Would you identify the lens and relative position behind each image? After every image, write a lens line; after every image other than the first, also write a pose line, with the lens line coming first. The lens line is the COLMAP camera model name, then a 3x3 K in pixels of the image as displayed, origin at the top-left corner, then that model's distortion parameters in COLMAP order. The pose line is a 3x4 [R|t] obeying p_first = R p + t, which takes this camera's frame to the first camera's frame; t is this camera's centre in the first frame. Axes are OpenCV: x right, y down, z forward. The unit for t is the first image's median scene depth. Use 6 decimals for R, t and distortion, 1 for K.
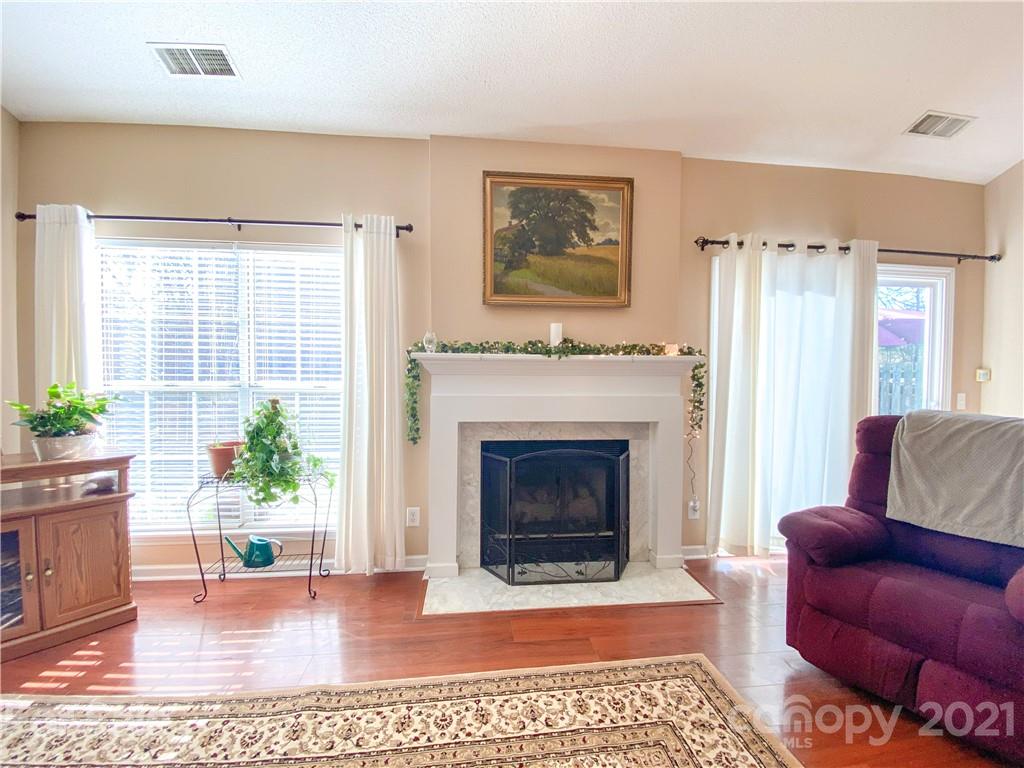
lens RADIAL K [[408.9, 0, 512.0], [0, 408.9, 384.0], [0, 0, 1]] dist [0.031599, -0.027103]
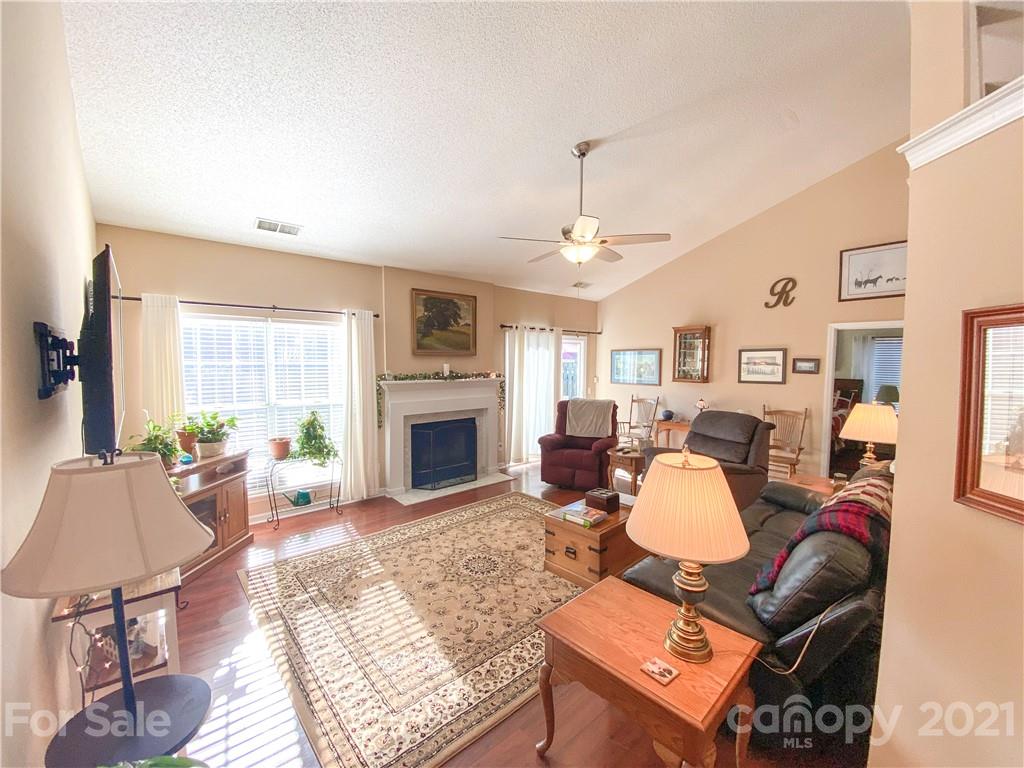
lens RADIAL K [[408.9, 0, 512.0], [0, 408.9, 384.0], [0, 0, 1]] dist [0.031599, -0.027103]
pose [[0.820133, -0.038884, 0.570850, -0.800655], [0.017855, 0.998941, 0.042393, -0.129282], [-0.571894, -0.024576, 0.819959, -0.880602]]
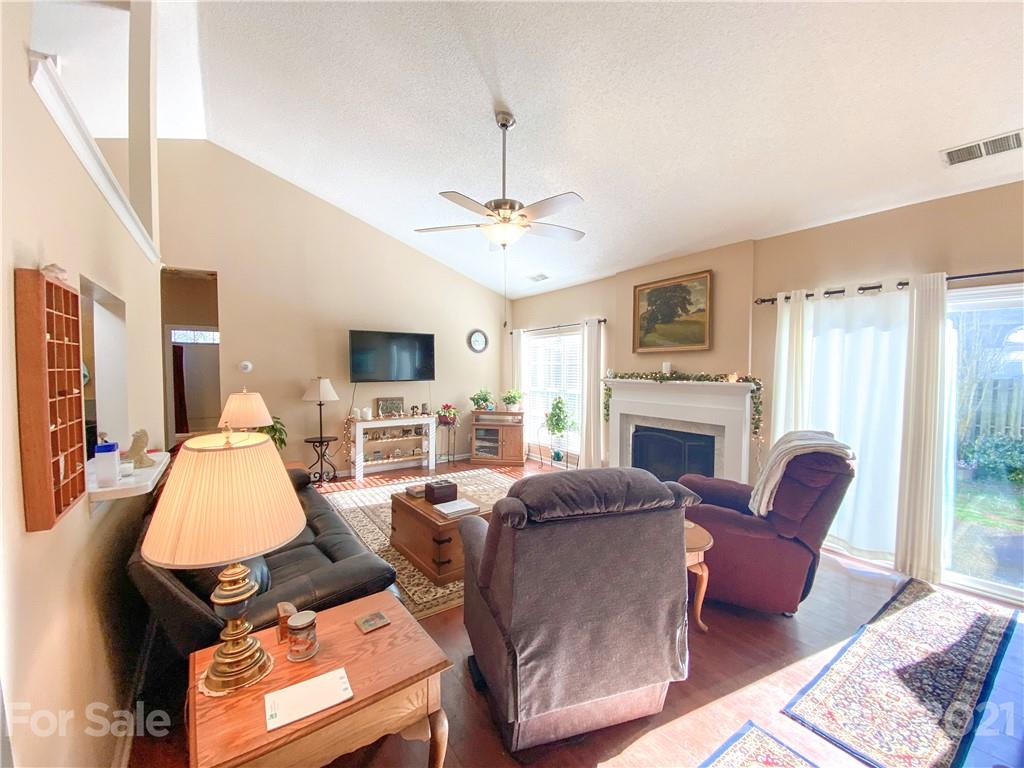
lens RADIAL K [[408.9, 0, 512.0], [0, 408.9, 384.0], [0, 0, 1]] dist [0.031599, -0.027103]
pose [[0.473769, 0.025743, -0.880273, 1.349073], [-0.029183, 0.999483, 0.013523, -0.059764], [0.880166, 0.019282, 0.474275, -0.415744]]
